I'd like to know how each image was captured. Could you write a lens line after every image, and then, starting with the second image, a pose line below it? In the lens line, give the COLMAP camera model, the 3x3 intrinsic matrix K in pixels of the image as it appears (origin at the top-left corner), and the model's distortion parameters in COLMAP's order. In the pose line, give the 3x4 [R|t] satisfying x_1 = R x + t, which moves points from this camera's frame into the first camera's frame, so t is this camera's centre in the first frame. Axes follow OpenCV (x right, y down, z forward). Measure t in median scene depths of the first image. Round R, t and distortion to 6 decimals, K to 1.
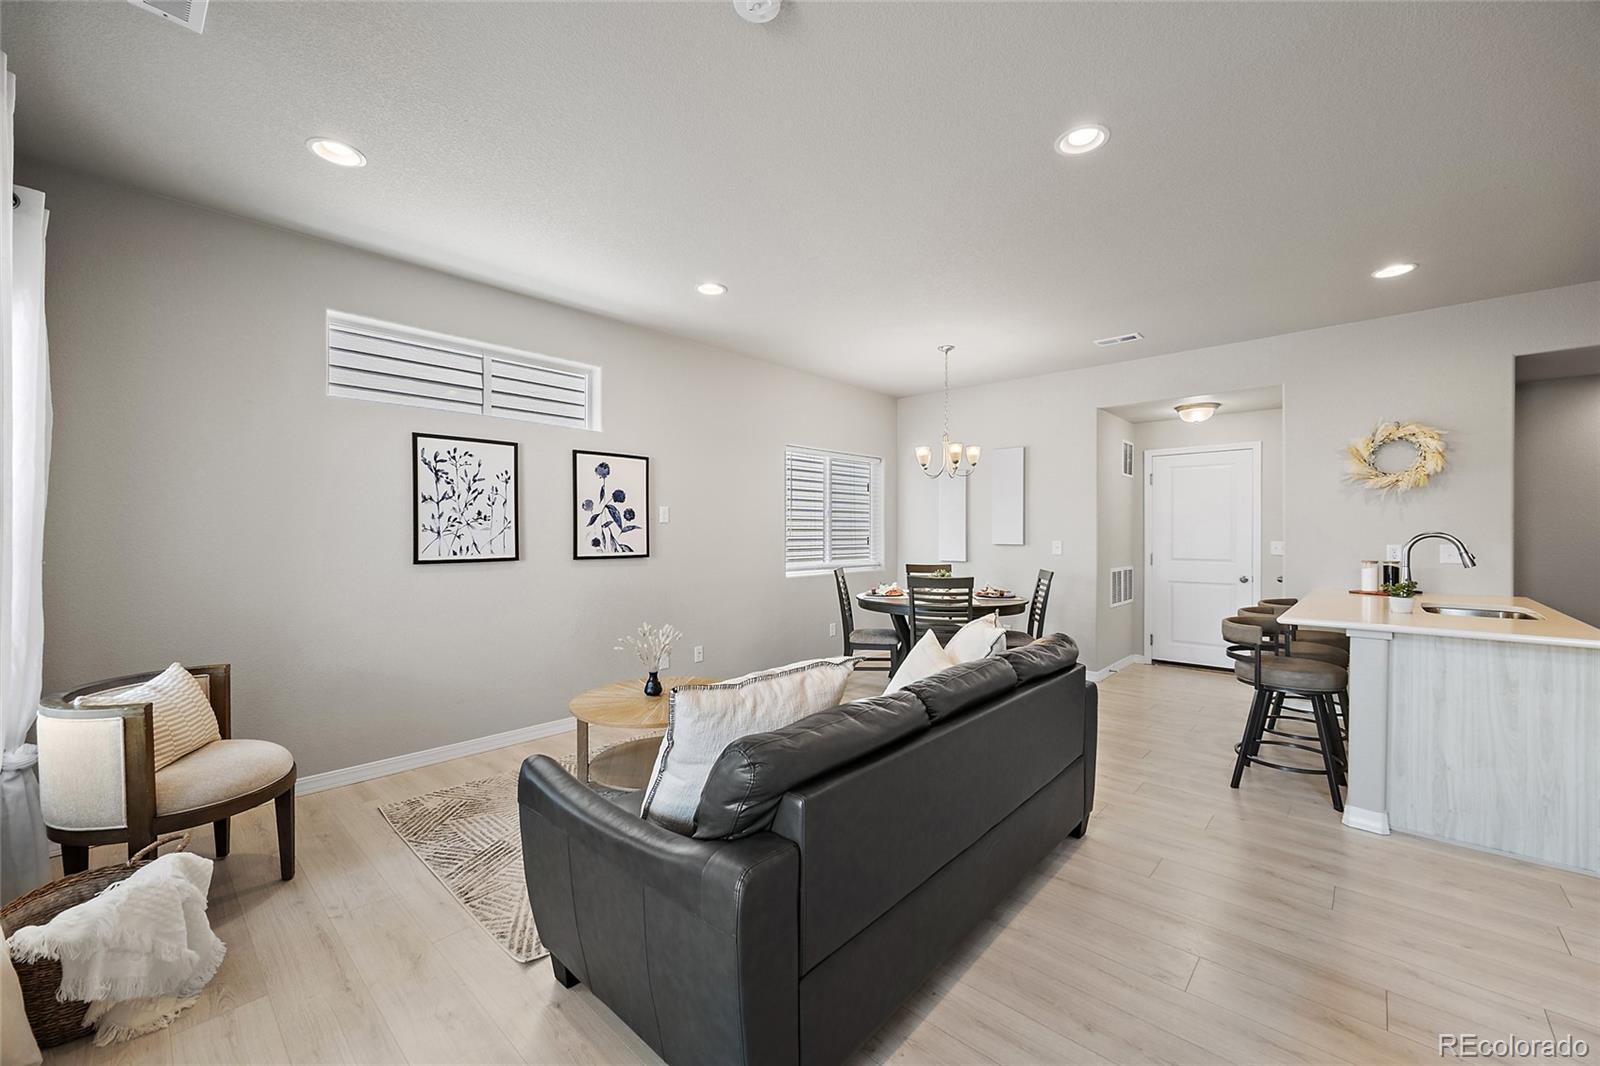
lens RADIAL K [[632.2, 0, 805.5], [0, 632.2, 536.7], [0, 0, 1]] dist [-0.000366, 0.000535]
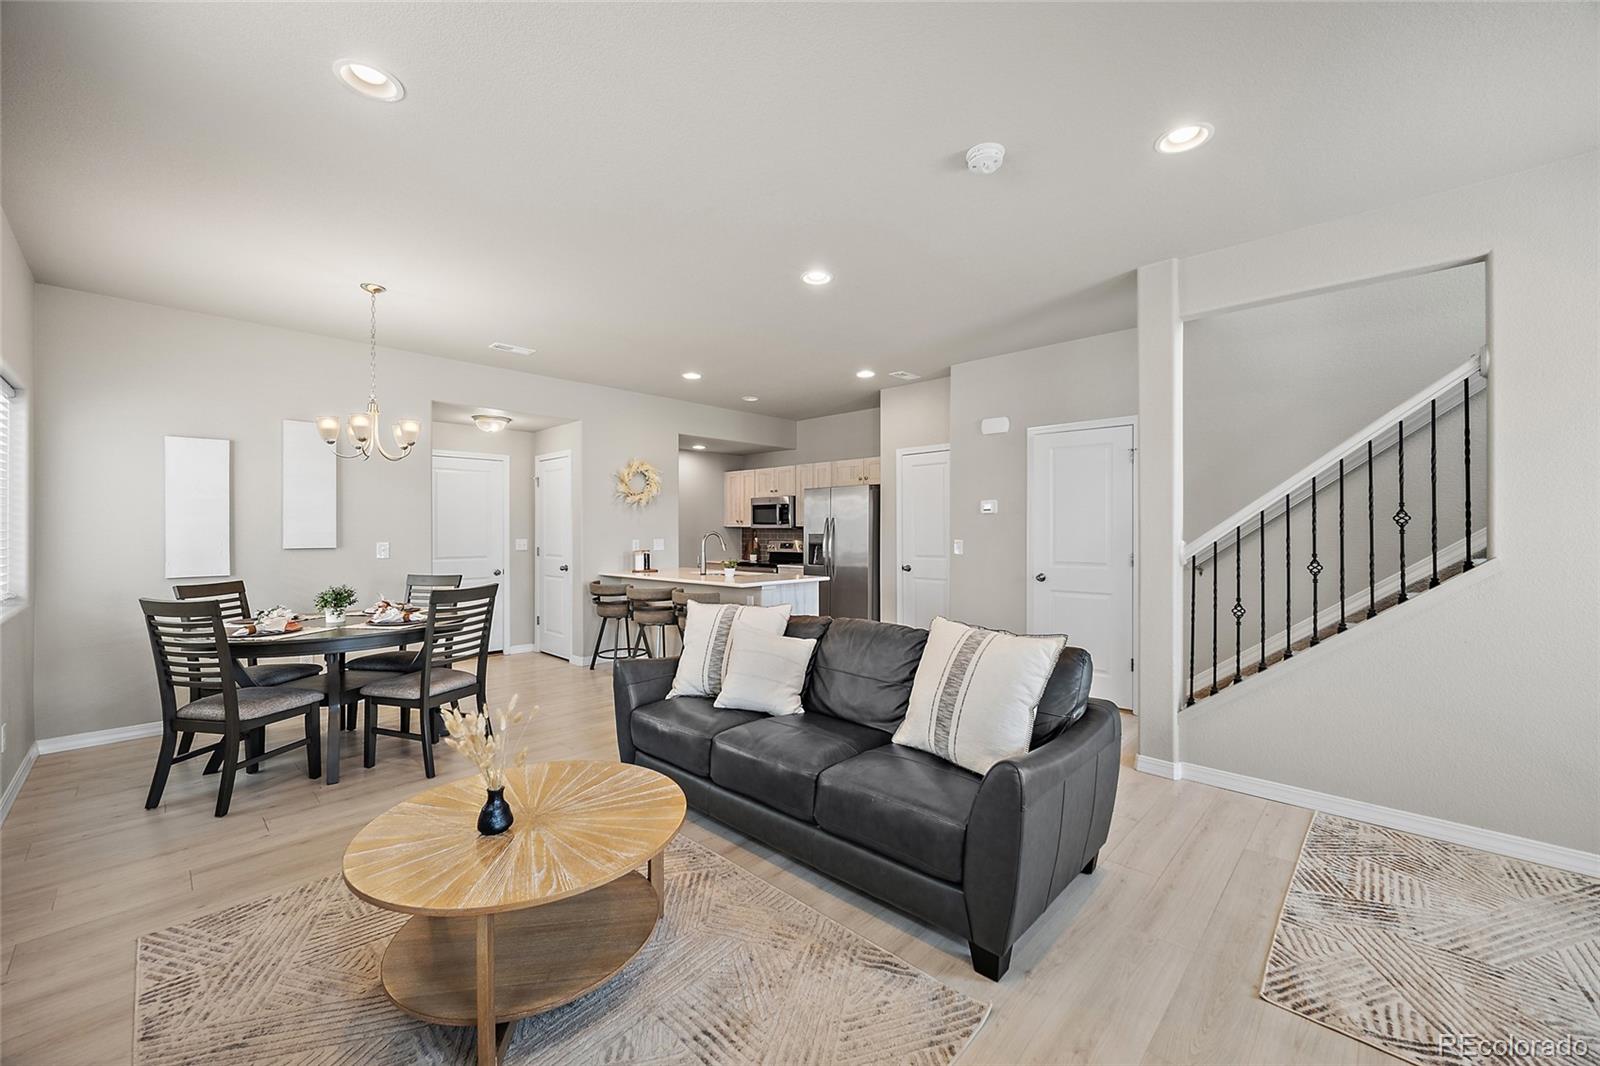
lens RADIAL K [[632.2, 0, 804.2], [0, 632.2, 532.8], [0, 0, 1]] dist [-0.000366, 0.000535]
pose [[0.019112, -0.002192, 0.999815, -0.608414], [0.006019, 0.999980, 0.002077, -0.005773], [-0.999799, 0.005978, 0.019125, 0.558825]]
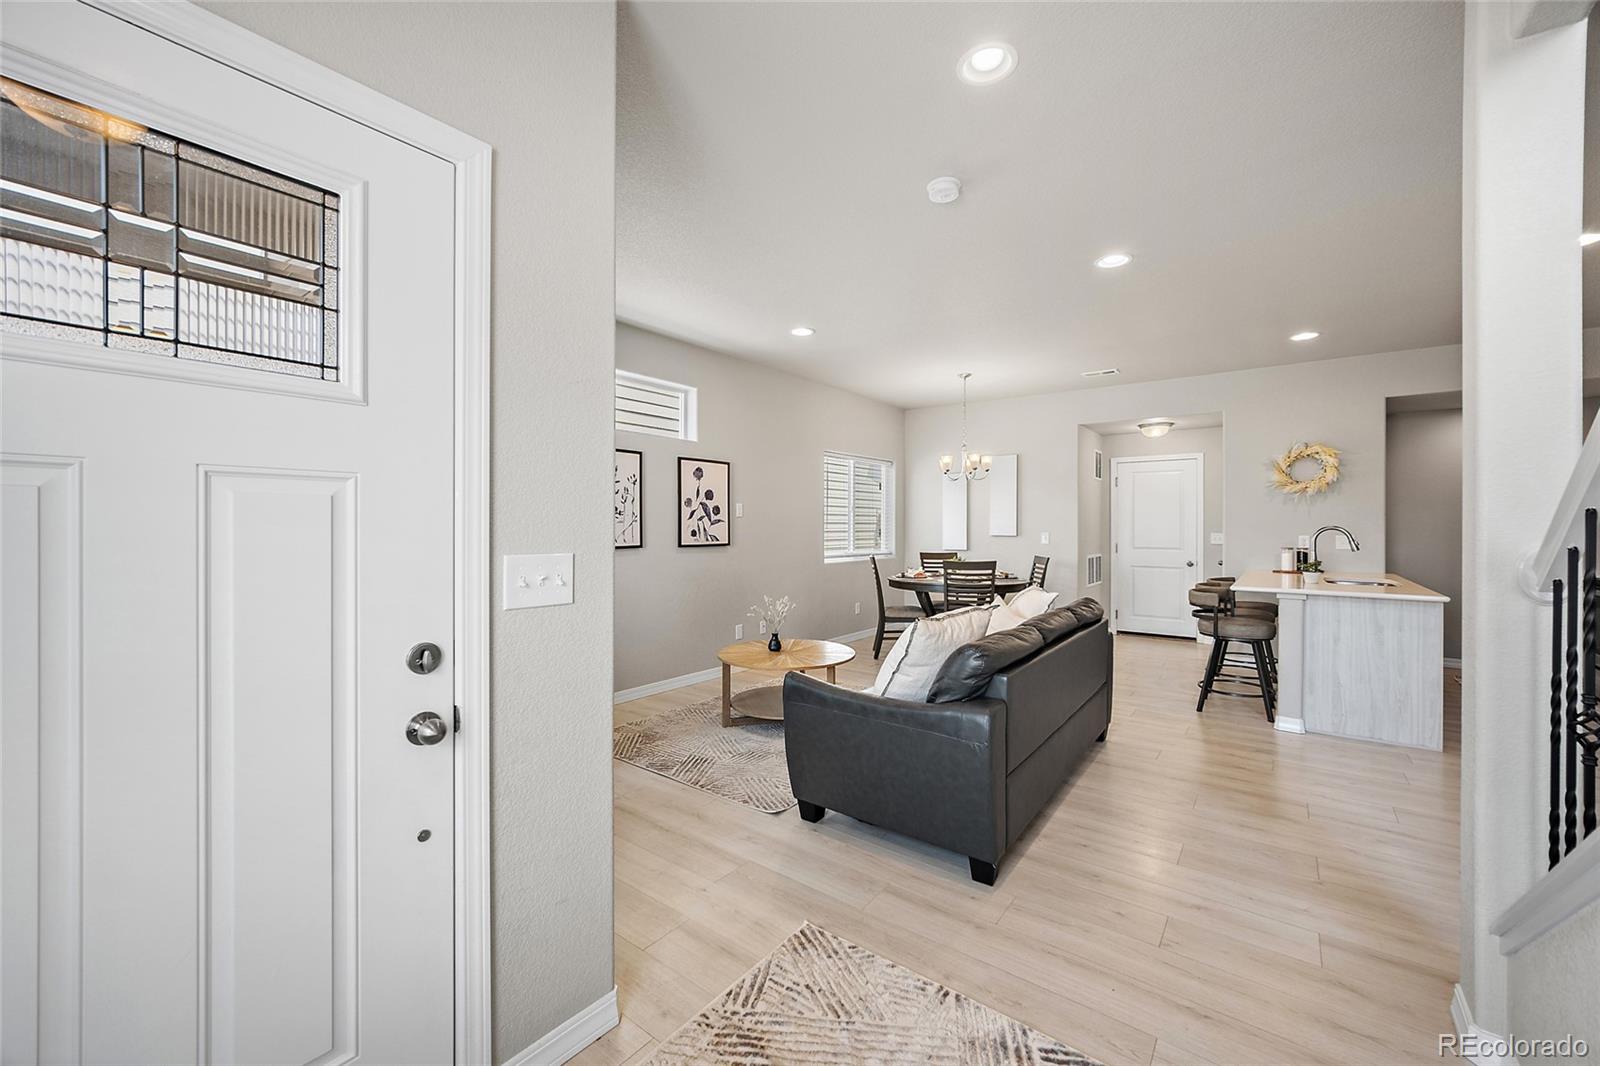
lens RADIAL K [[632.2, 0, 805.9], [0, 632.2, 525.8], [0, 0, 1]] dist [-0.000366, 0.000535]
pose [[0.995951, 0.002094, 0.089877, -0.227916], [-0.001625, 0.999985, -0.005291, 0.000672], [-0.089887, 0.005123, 0.995939, -0.225827]]
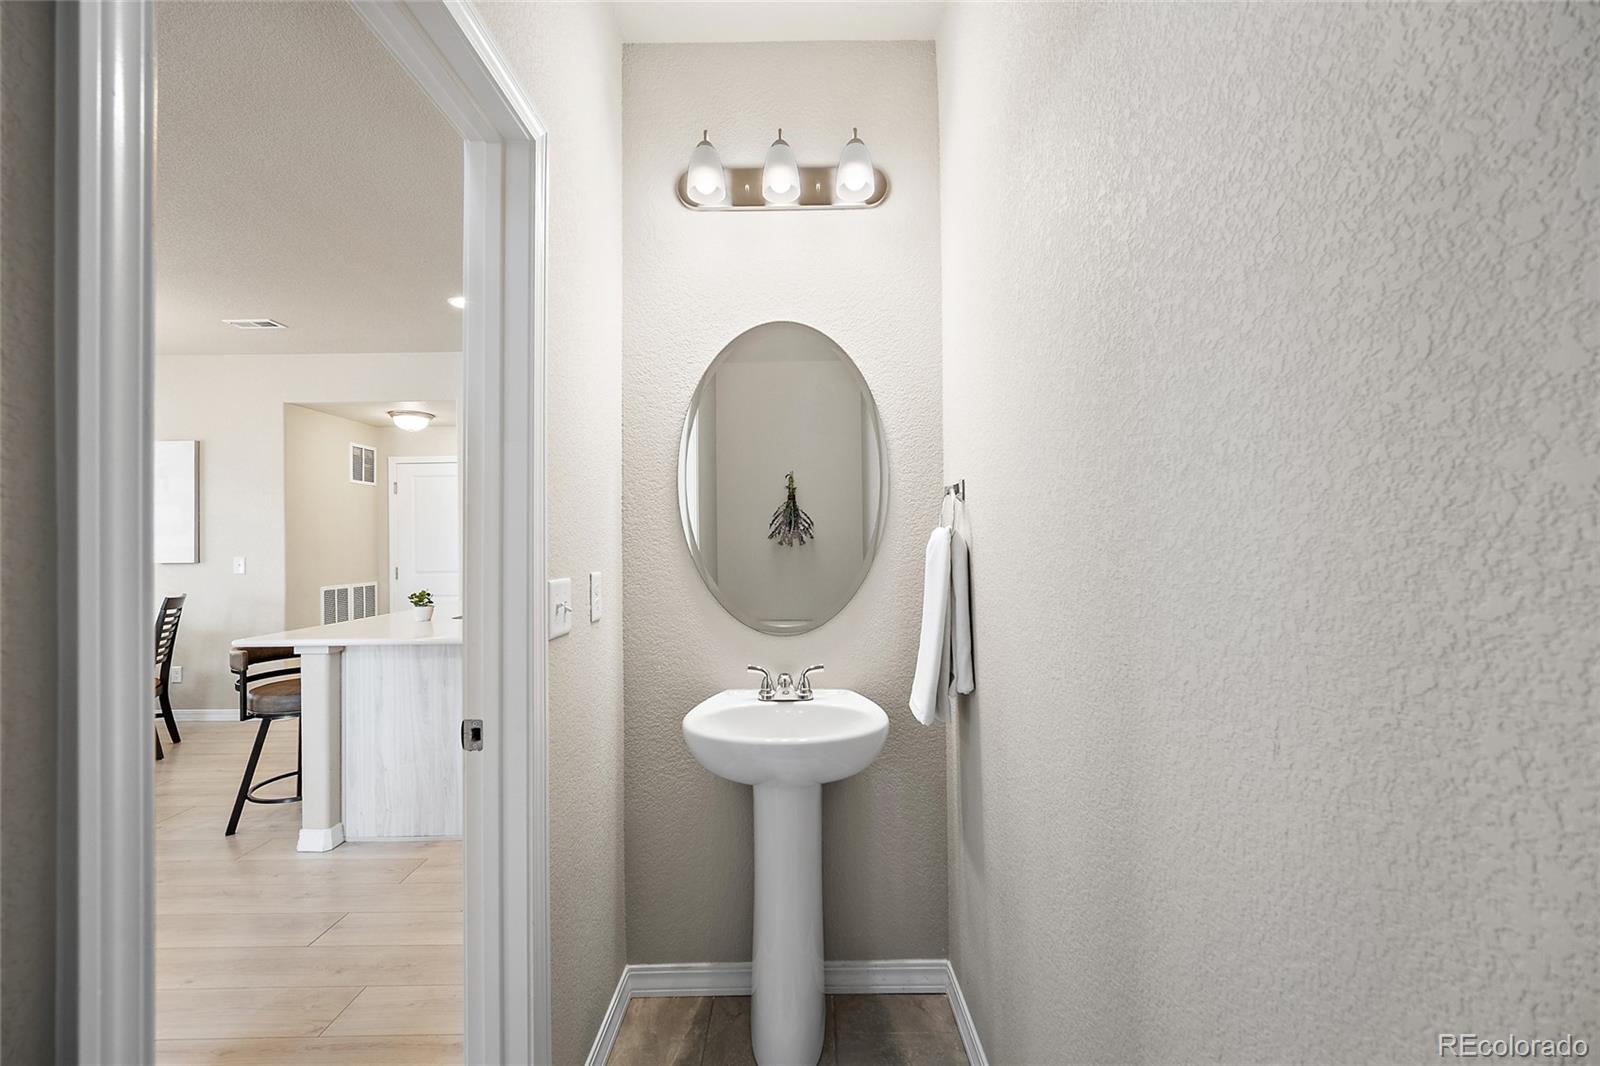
lens RADIAL K [[632.2, 0, 805.7], [0, 632.2, 539.6], [0, 0, 1]] dist [-0.000366, 0.000535]
pose [[0.722230, -0.005489, 0.691631, 0.492839], [0.012745, 0.999904, -0.005373, -0.001382], [-0.691535, 0.012695, 0.722231, -0.153137]]
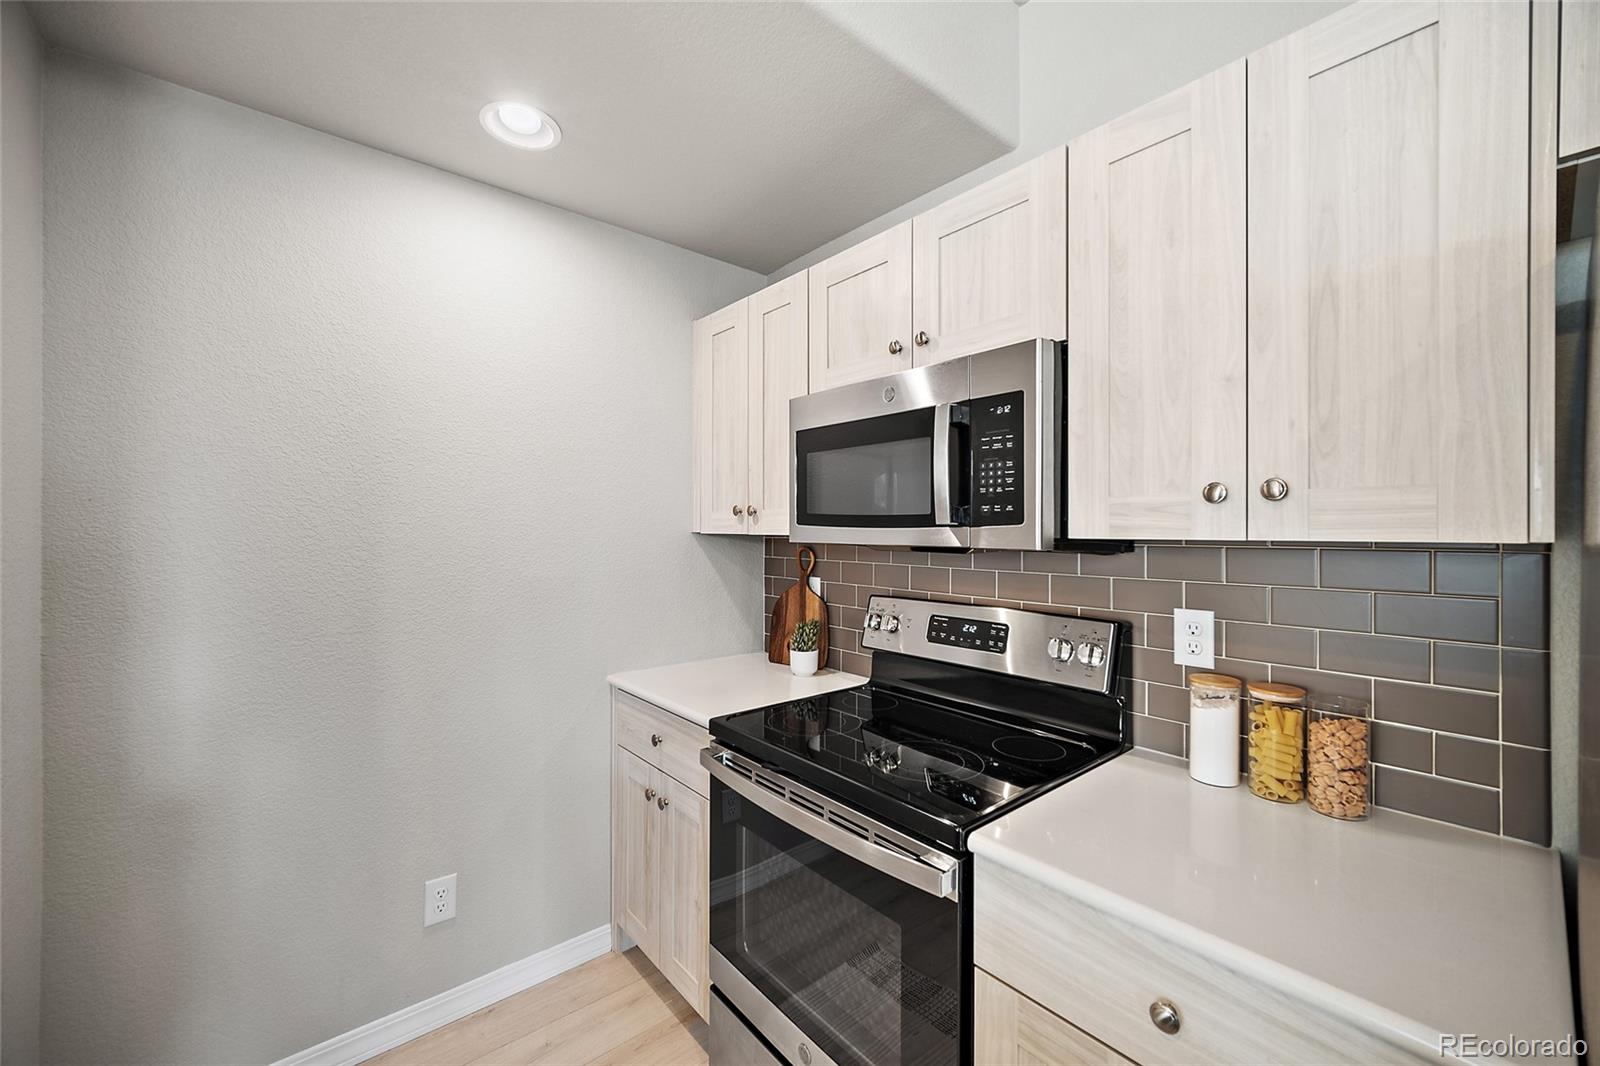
lens RADIAL K [[632.2, 0, 803.7], [0, 632.2, 528.1], [0, 0, 1]] dist [-0.000366, 0.000535]
pose [[0.125270, 0.001116, 0.992122, 0.946371], [0.005997, 0.999980, -0.001882, -0.025765], [-0.992105, 0.006185, 0.125261, 0.701216]]
